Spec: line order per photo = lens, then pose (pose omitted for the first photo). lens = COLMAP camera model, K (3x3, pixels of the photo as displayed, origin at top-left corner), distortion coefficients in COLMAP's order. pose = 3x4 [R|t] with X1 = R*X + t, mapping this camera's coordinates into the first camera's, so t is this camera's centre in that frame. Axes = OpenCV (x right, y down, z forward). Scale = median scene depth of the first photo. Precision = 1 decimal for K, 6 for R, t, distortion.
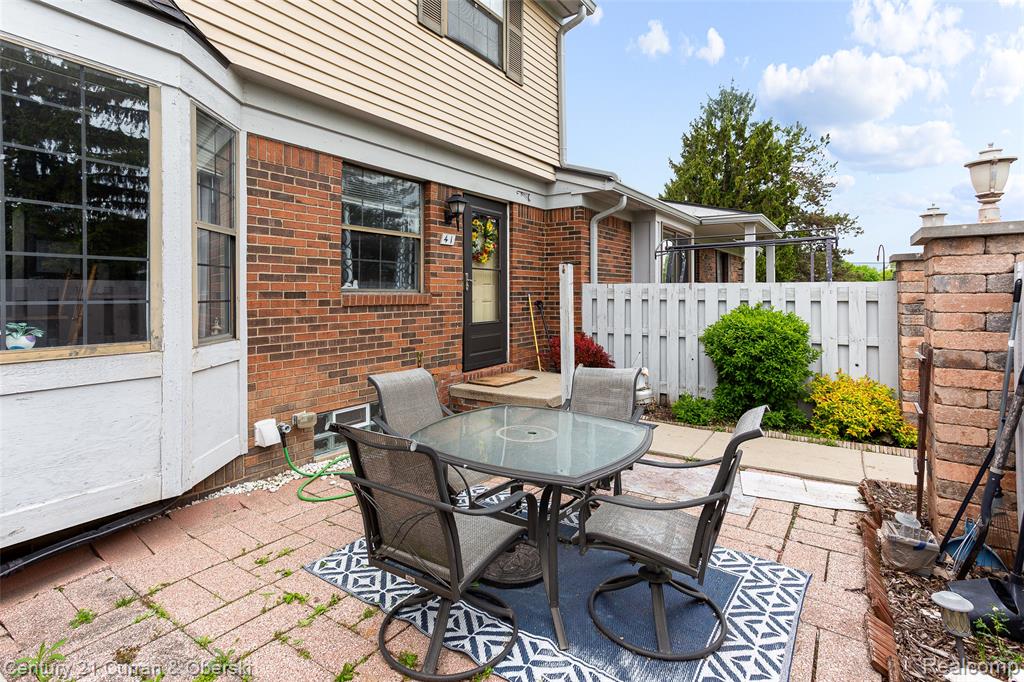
lens RADIAL K [[505.9, 0, 510.5], [0, 505.9, 293.8], [0, 0, 1]] dist [-0.043606, 0.042246]
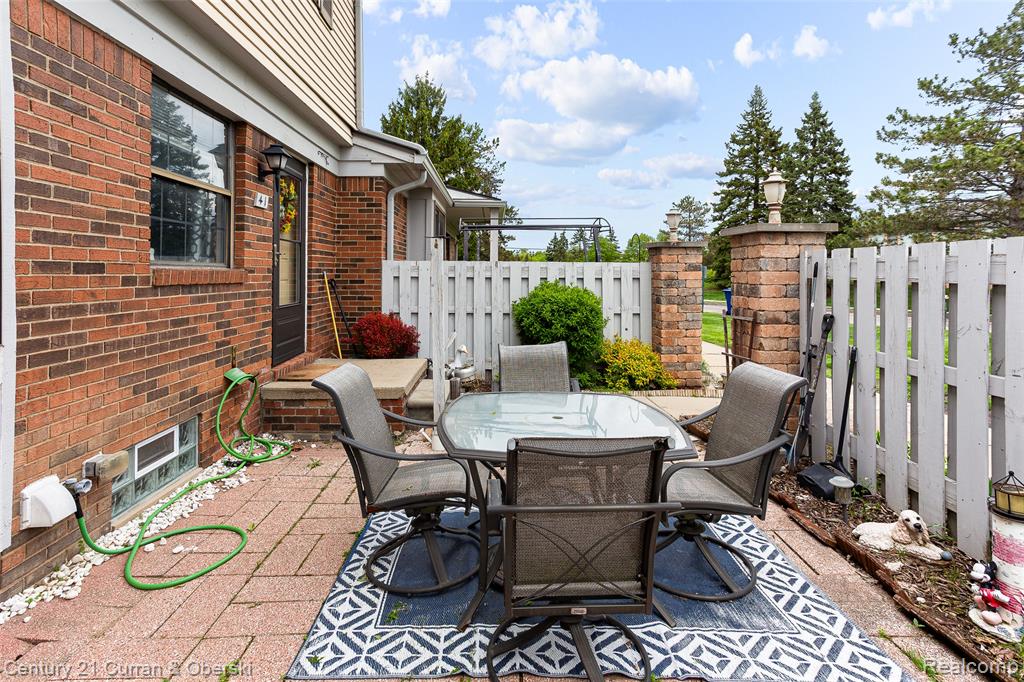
lens RADIAL K [[506.9, 0, 507.2], [0, 506.9, 274.8], [0, 0, 1]] dist [-0.010315, 0.017232]
pose [[0.813035, 0.003227, 0.582206, -0.333943], [-0.004645, 0.999989, 0.000944, 0.006934], [-0.582197, -0.003472, 0.813041, 0.167764]]
